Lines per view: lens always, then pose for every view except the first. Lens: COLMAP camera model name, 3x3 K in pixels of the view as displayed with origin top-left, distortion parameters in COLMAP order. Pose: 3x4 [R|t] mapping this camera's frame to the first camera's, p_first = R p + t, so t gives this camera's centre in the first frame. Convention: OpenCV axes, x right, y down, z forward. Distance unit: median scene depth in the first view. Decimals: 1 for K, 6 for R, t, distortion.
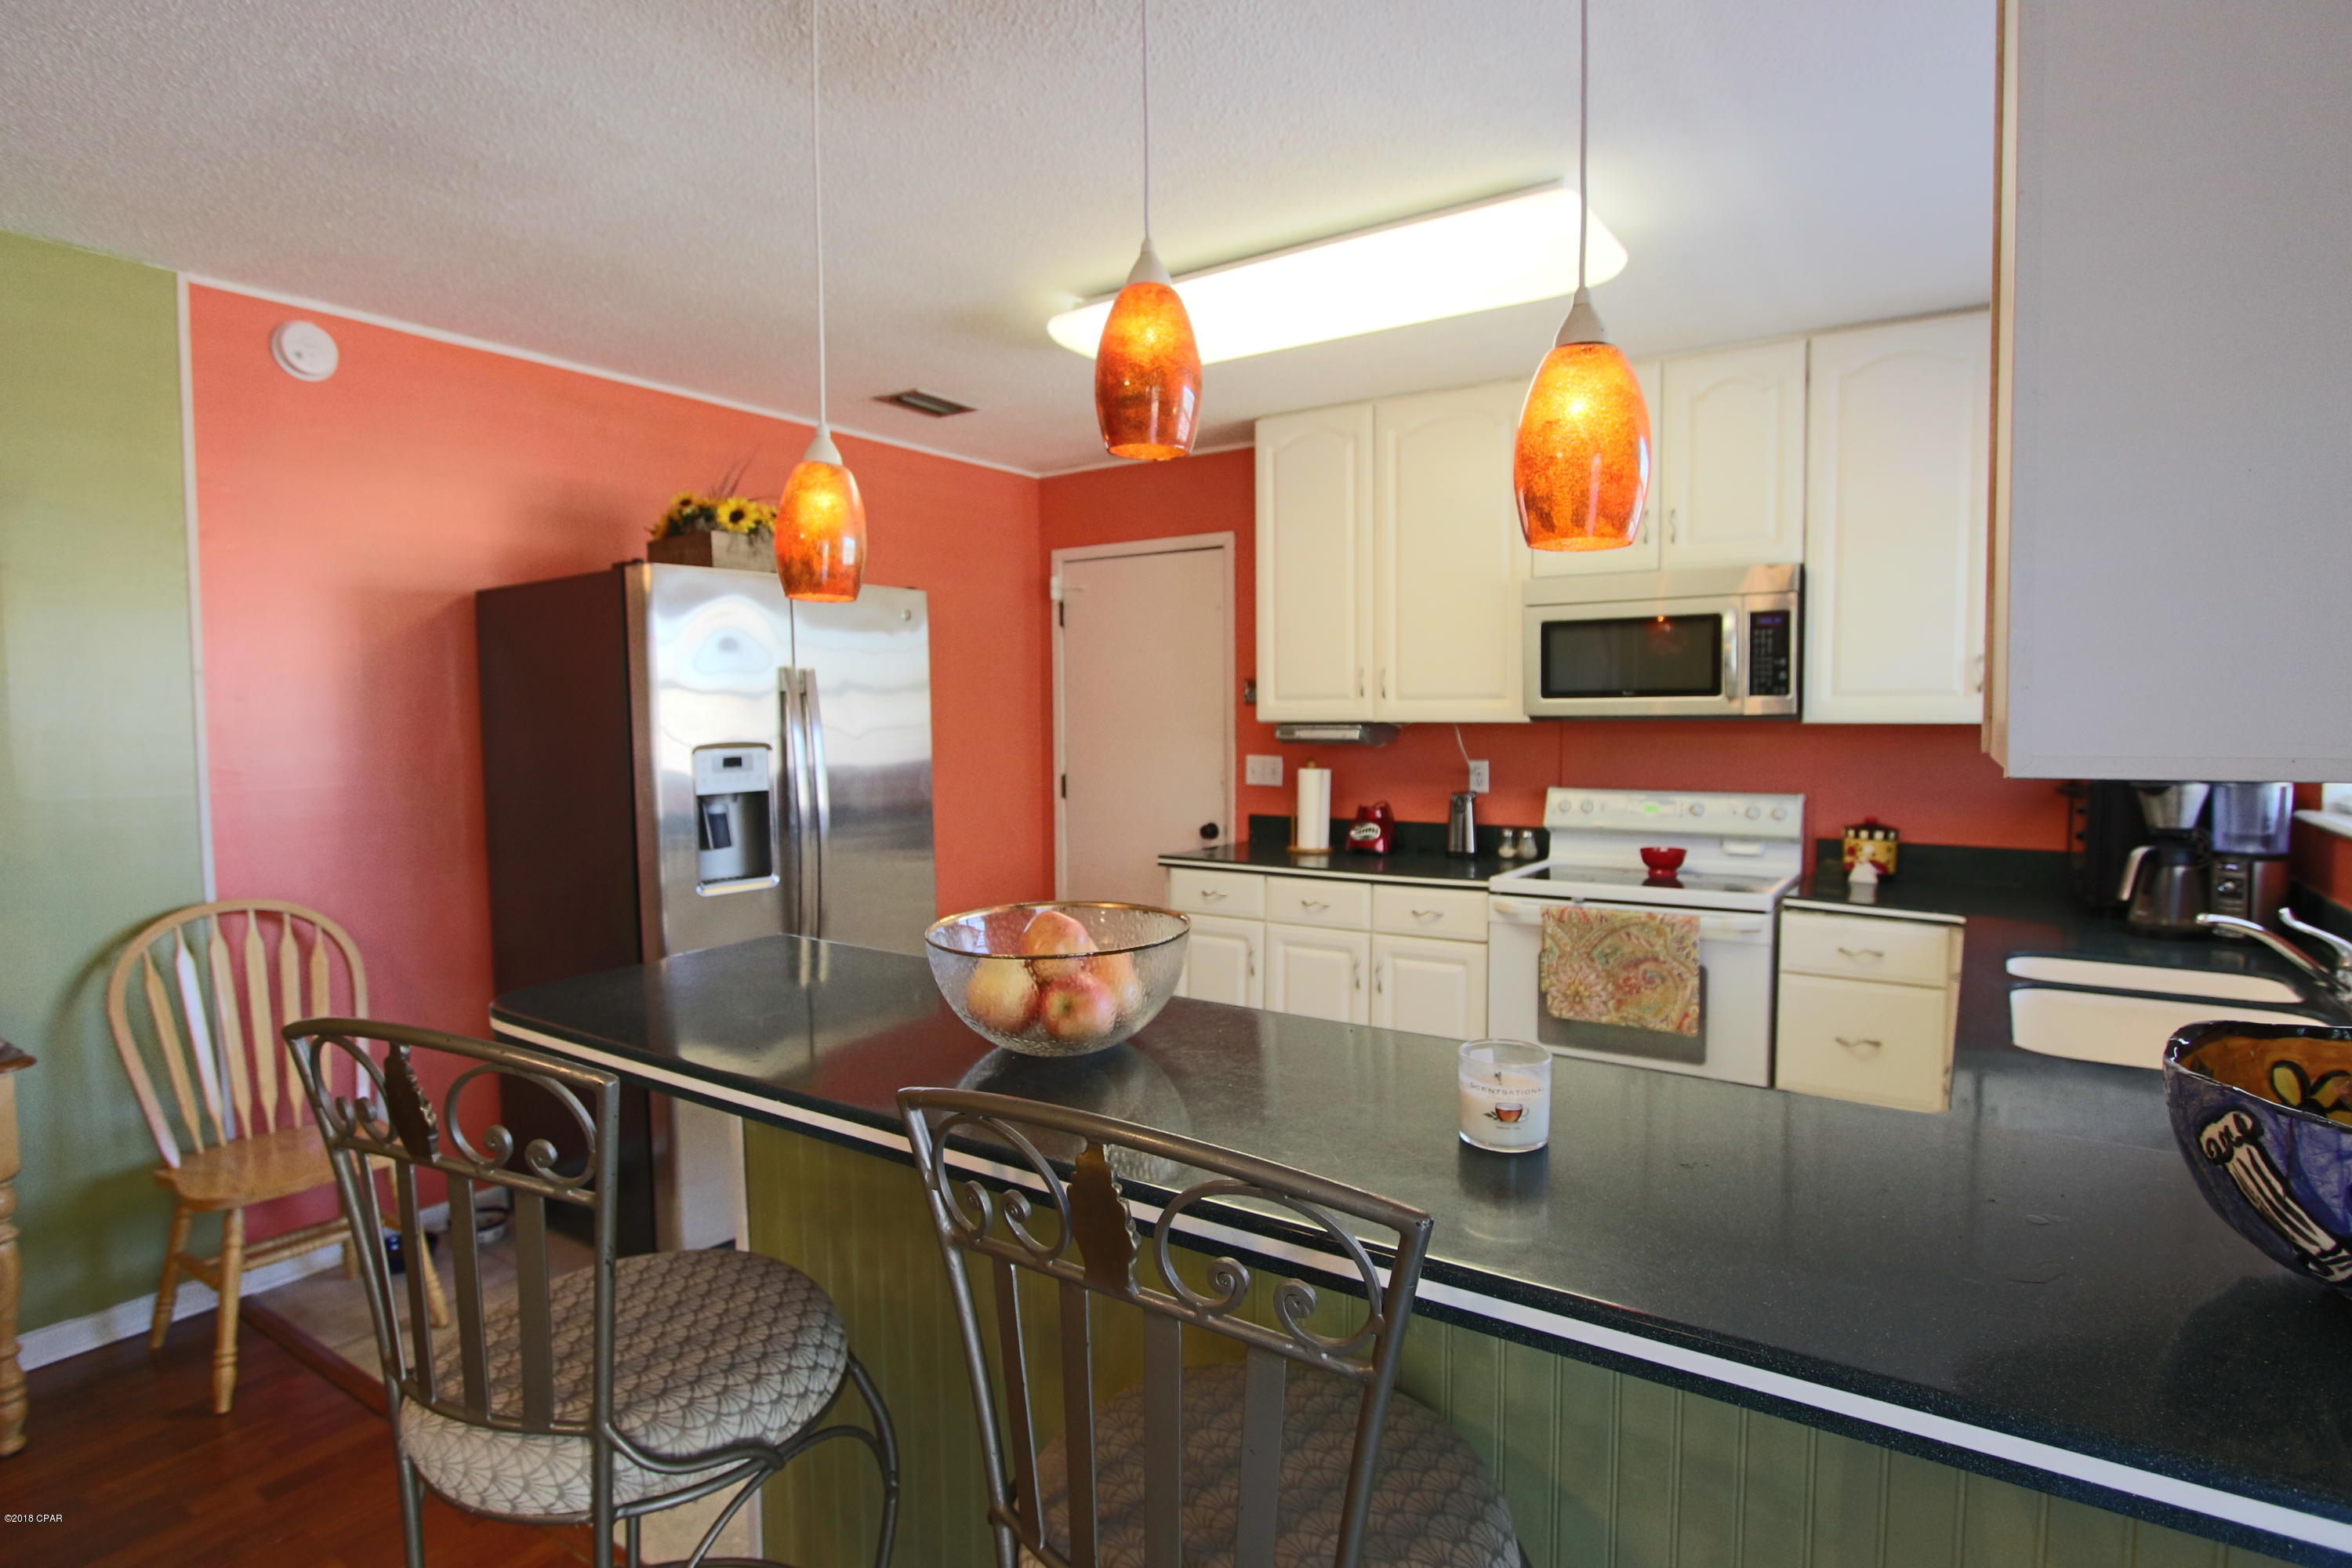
lens RADIAL K [[1200.0, 0, 1174.5], [0, 1200.0, 791.6], [0, 0, 1]] dist [-0.027777, 0.006124]
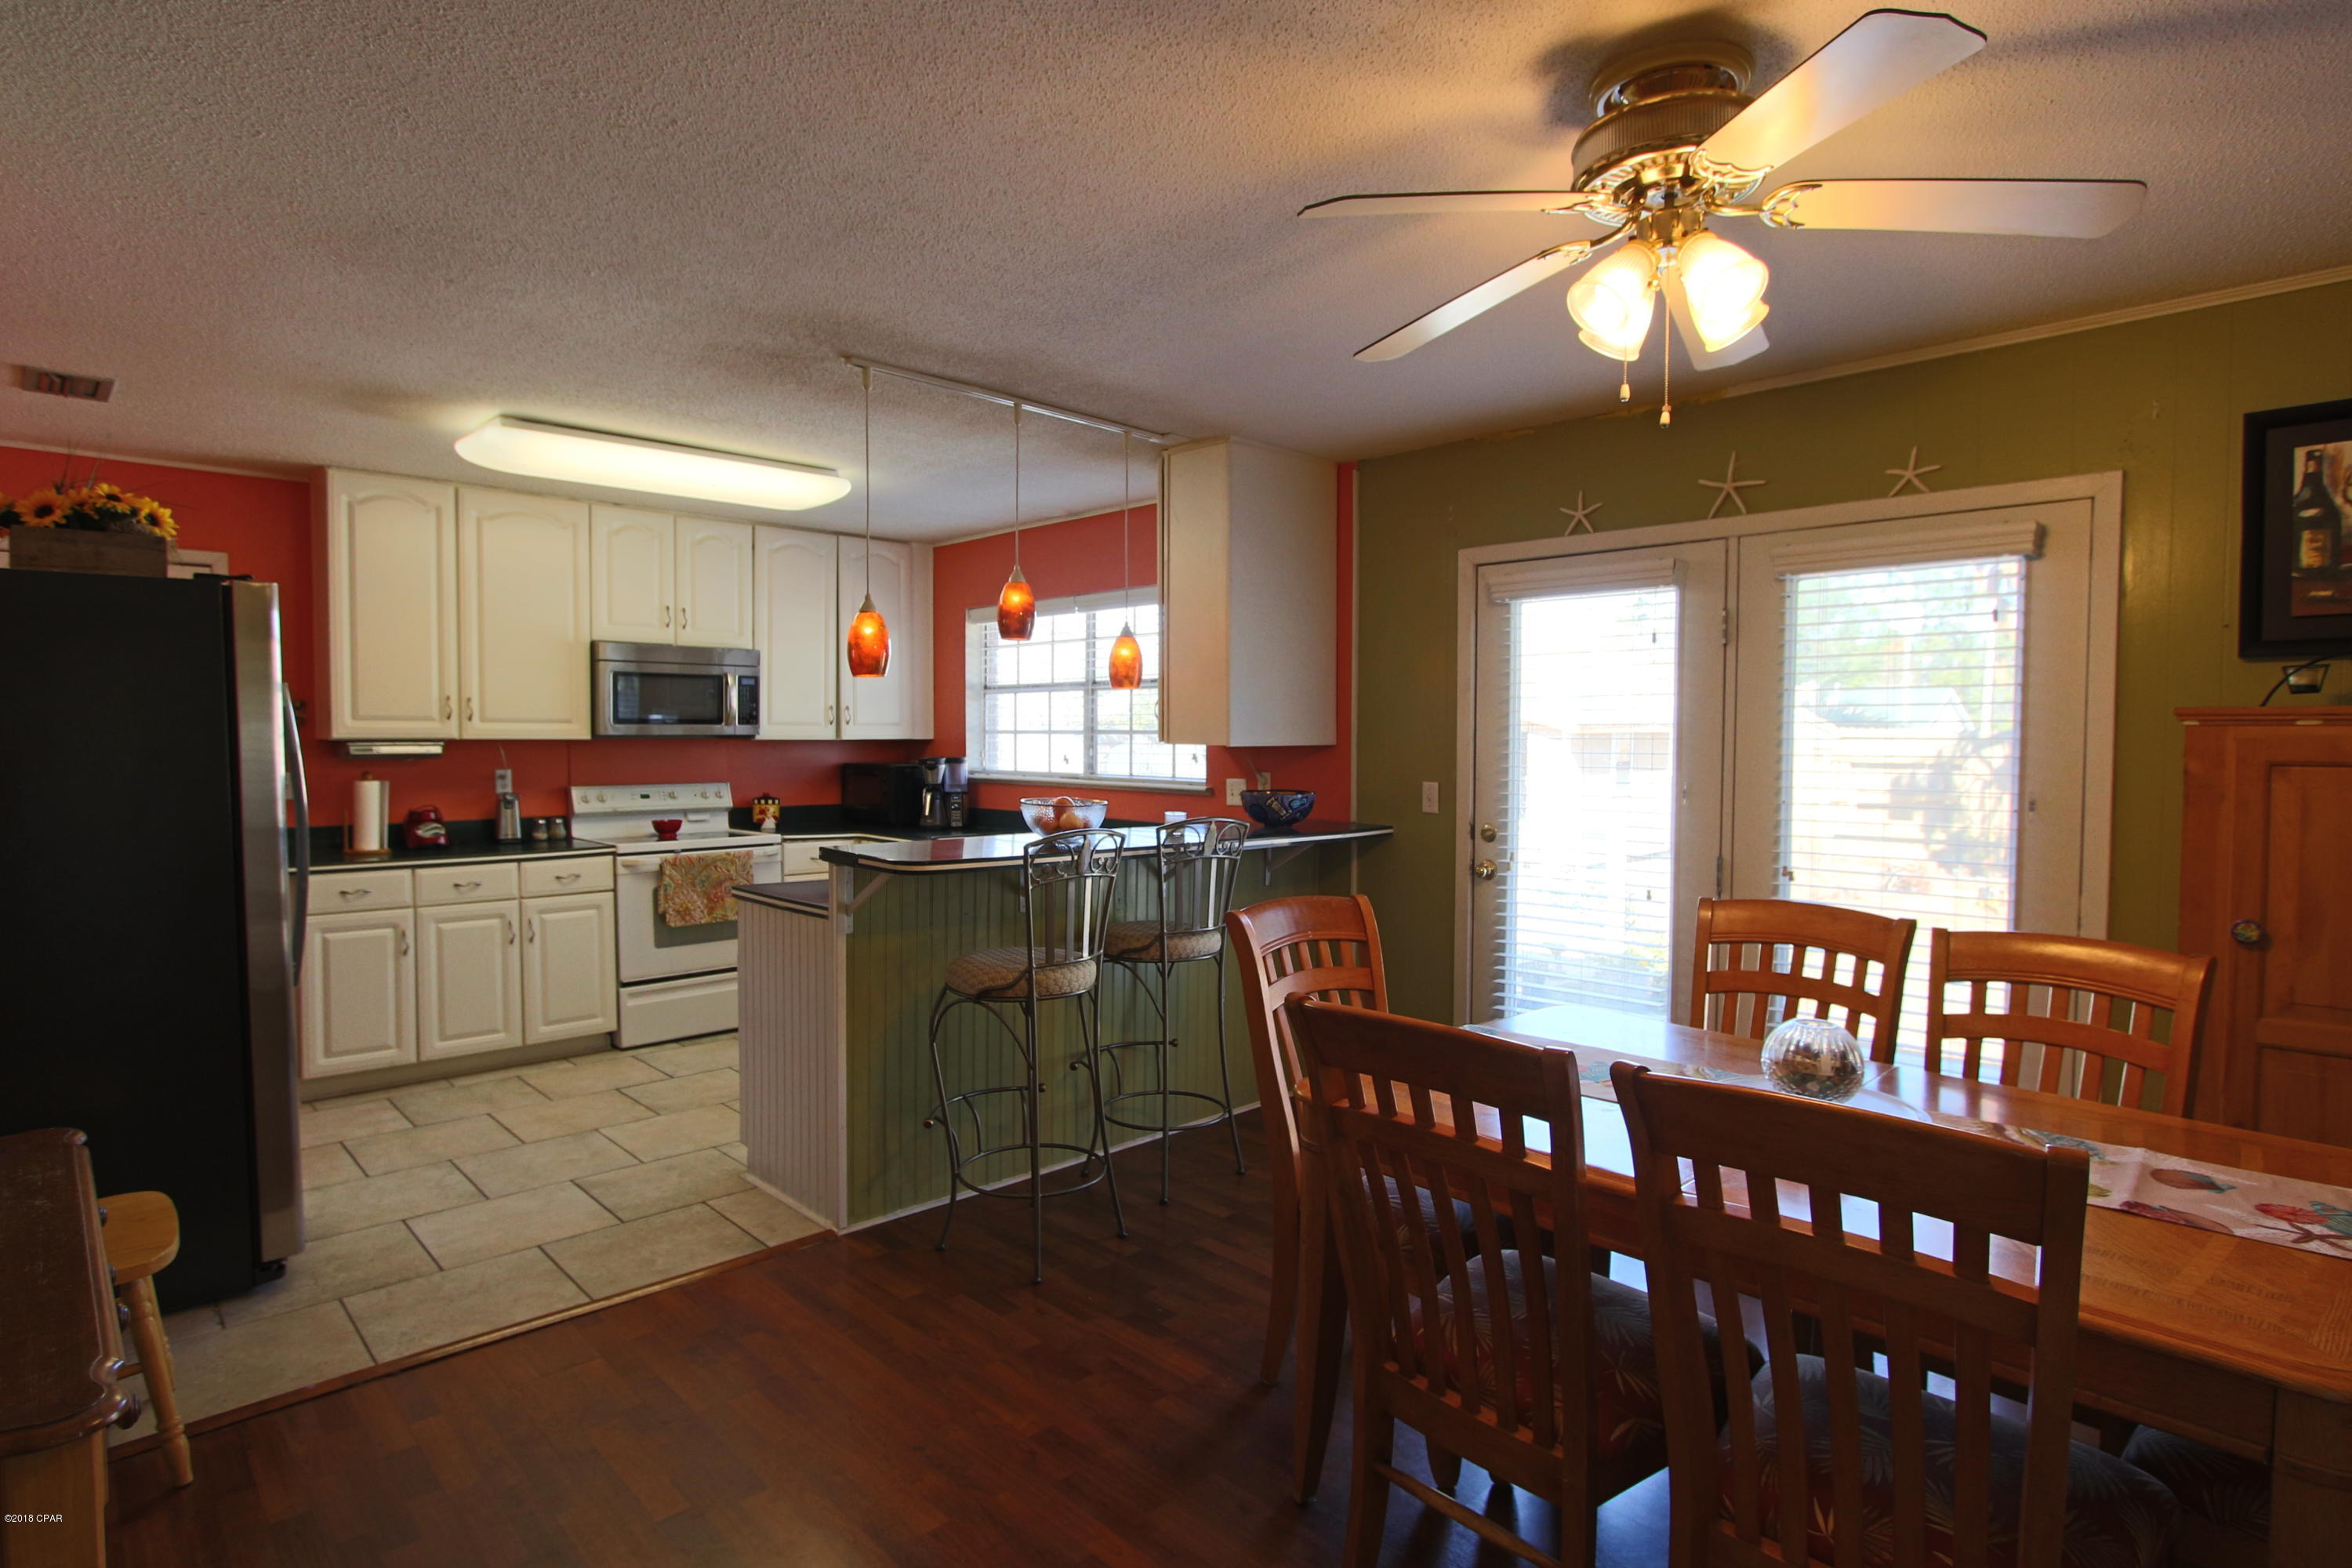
lens RADIAL K [[1200.0, 0, 1174.7], [0, 1200.0, 775.8], [0, 0, 1]] dist [-0.027777, 0.006124]
pose [[0.218073, -0.025837, 0.975590, -0.918928], [0.055041, 0.998384, 0.014137, 0.003890], [-0.974379, 0.050614, 0.219143, 0.004104]]
